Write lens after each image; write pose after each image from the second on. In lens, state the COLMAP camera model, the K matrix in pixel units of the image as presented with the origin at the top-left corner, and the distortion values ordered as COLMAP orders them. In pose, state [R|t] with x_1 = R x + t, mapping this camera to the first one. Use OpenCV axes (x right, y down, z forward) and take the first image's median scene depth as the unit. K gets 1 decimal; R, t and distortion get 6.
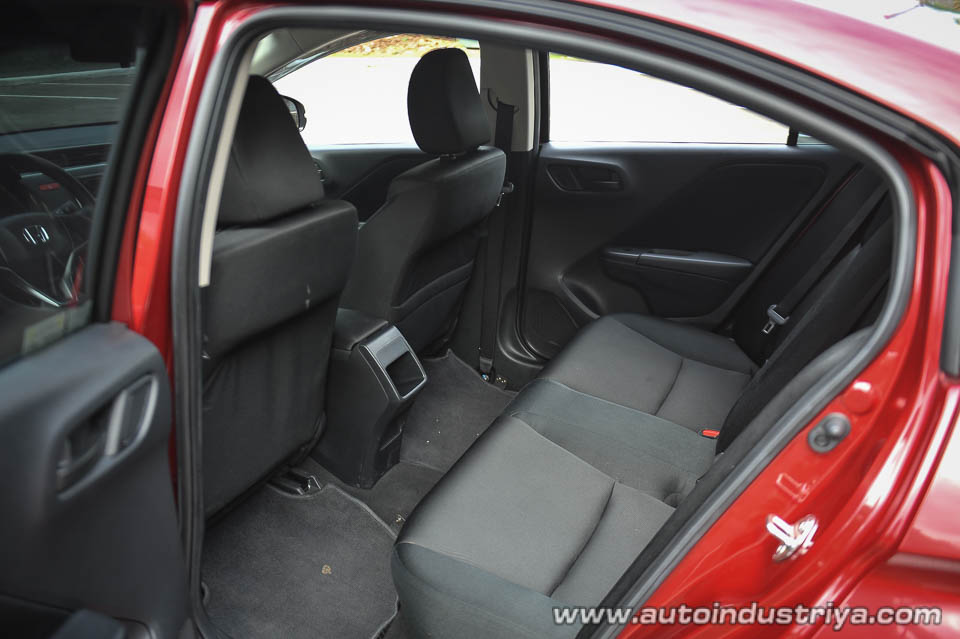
lens RADIAL K [[882.7, 0, 482.9], [0, 882.7, 322.9], [0, 0, 1]] dist [0.010189, 0.000000]
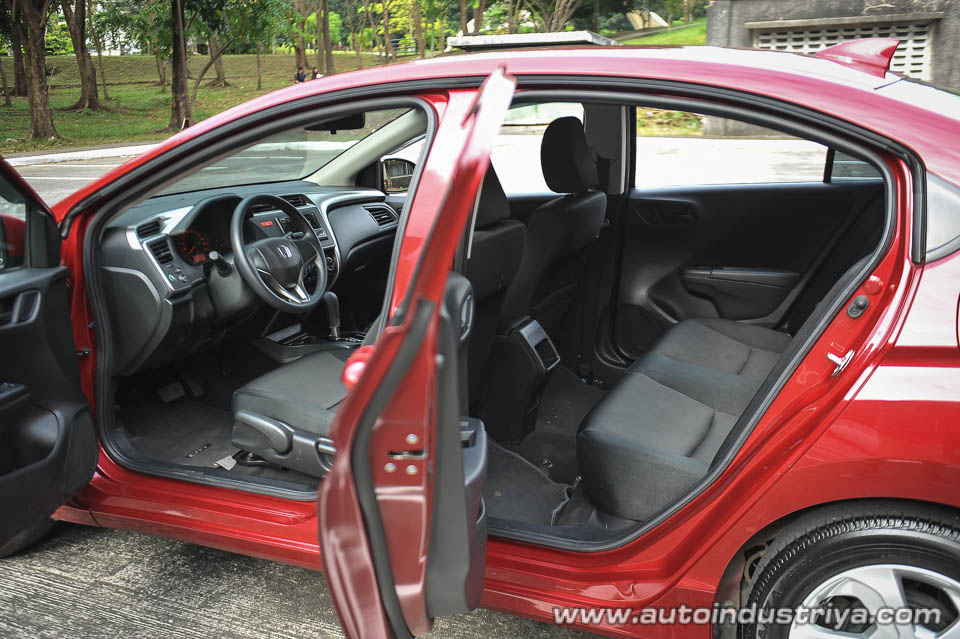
lens RADIAL K [[974.4, 0, 476.9], [0, 974.4, 317.0], [0, 0, 1]] dist [0.027913, 0.000000]
pose [[0.999750, -0.019389, -0.011167, -0.163326], [0.018072, 0.993999, -0.107882, 0.149460], [0.013191, 0.107653, 0.994101, -0.444409]]
